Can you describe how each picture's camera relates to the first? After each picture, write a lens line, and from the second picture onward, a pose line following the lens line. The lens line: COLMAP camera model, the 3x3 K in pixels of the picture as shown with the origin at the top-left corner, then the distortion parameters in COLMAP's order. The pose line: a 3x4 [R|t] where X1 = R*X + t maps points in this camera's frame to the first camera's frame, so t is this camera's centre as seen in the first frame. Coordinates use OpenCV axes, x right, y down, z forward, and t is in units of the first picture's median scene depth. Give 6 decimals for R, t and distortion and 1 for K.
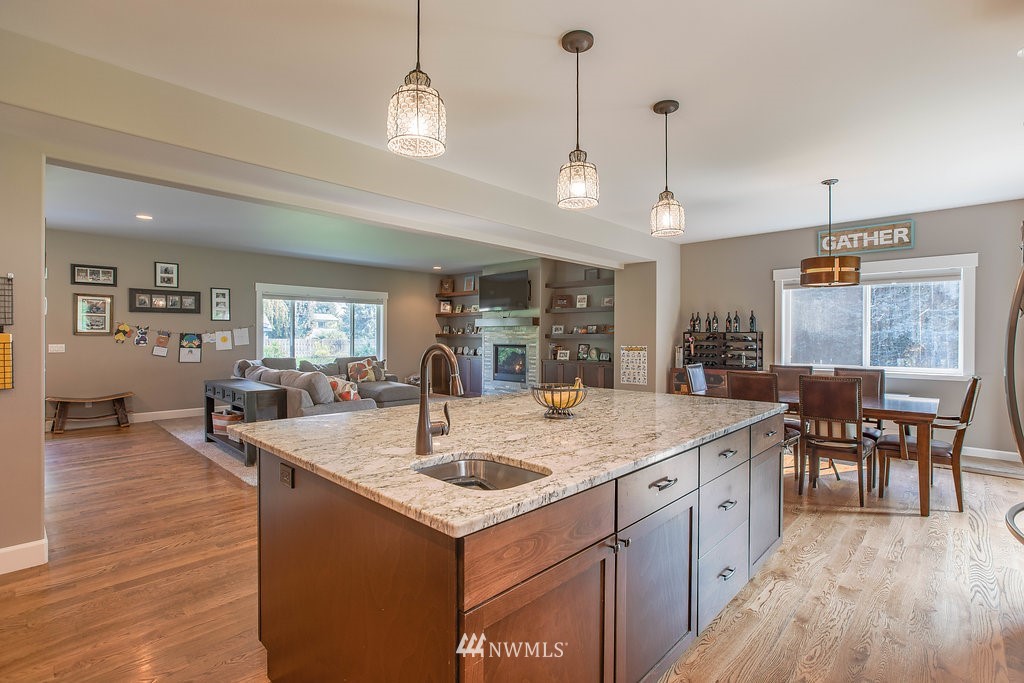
lens RADIAL K [[496.9, 0, 503.0], [0, 496.9, 334.3], [0, 0, 1]] dist [0.010915, 0.000655]
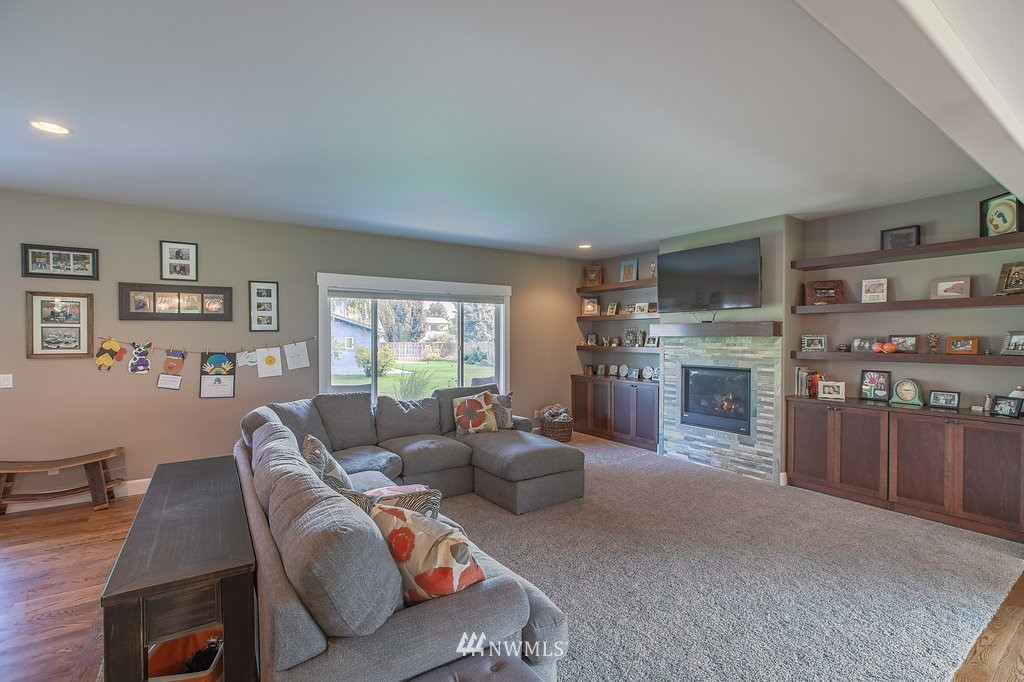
lens RADIAL K [[466.5, 0, 519.7], [0, 466.5, 339.0], [0, 0, 1]] dist [-0.011528, 0.002515]
pose [[0.985309, -0.003229, -0.170748, -0.131794], [0.004703, 0.999955, 0.008233, -0.020446], [0.170713, -0.008915, 0.985280, 0.444492]]
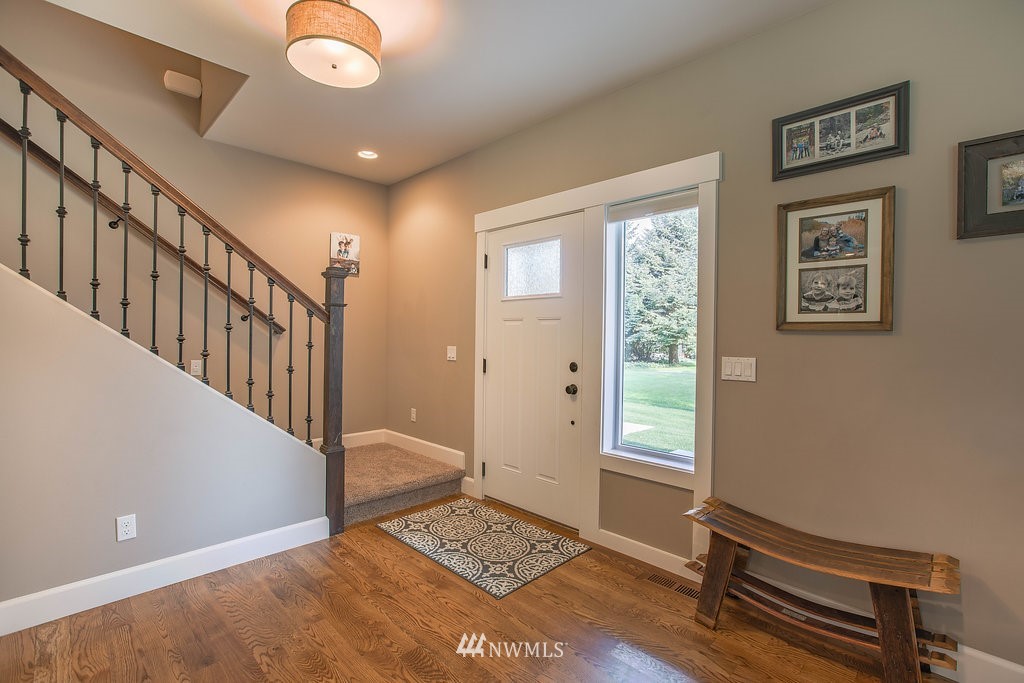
lens RADIAL K [[466.5, 0, 515.5], [0, 466.5, 330.5], [0, 0, 1]] dist [-0.011528, 0.002515]
pose [[-0.022533, -0.003887, -0.999739, -0.444363], [-0.014902, 0.999883, -0.003551, 0.004131], [0.999635, 0.014818, -0.022588, 0.682053]]
